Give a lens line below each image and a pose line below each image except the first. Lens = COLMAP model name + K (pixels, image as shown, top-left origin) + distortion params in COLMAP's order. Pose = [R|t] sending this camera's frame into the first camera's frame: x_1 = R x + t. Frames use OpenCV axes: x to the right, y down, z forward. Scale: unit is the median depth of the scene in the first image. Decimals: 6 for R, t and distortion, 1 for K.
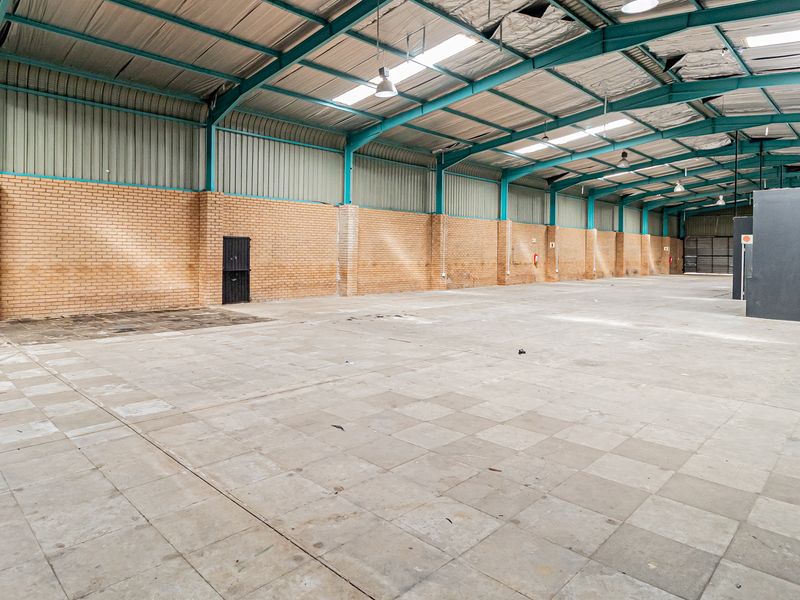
lens RADIAL K [[491.6, 0, 397.8], [0, 491.6, 266.0], [0, 0, 1]] dist [0.038710, -0.023858]
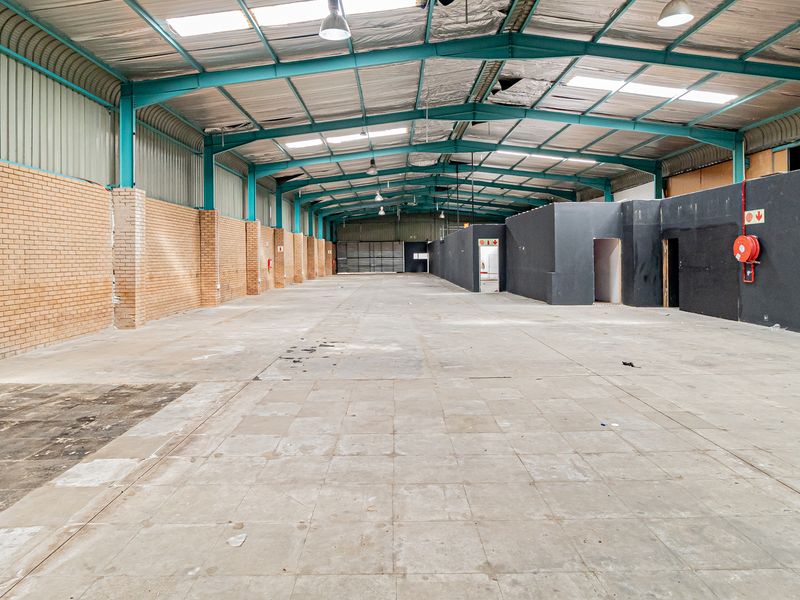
lens RADIAL K [[491.6, 0, 397.8], [0, 491.6, 266.0], [0, 0, 1]] dist [0.038710, -0.023858]
pose [[0.726962, -0.030594, 0.685996, -0.248090], [0.037149, 0.999296, 0.005199, -0.008940], [-0.685672, 0.021705, 0.727587, 0.228951]]
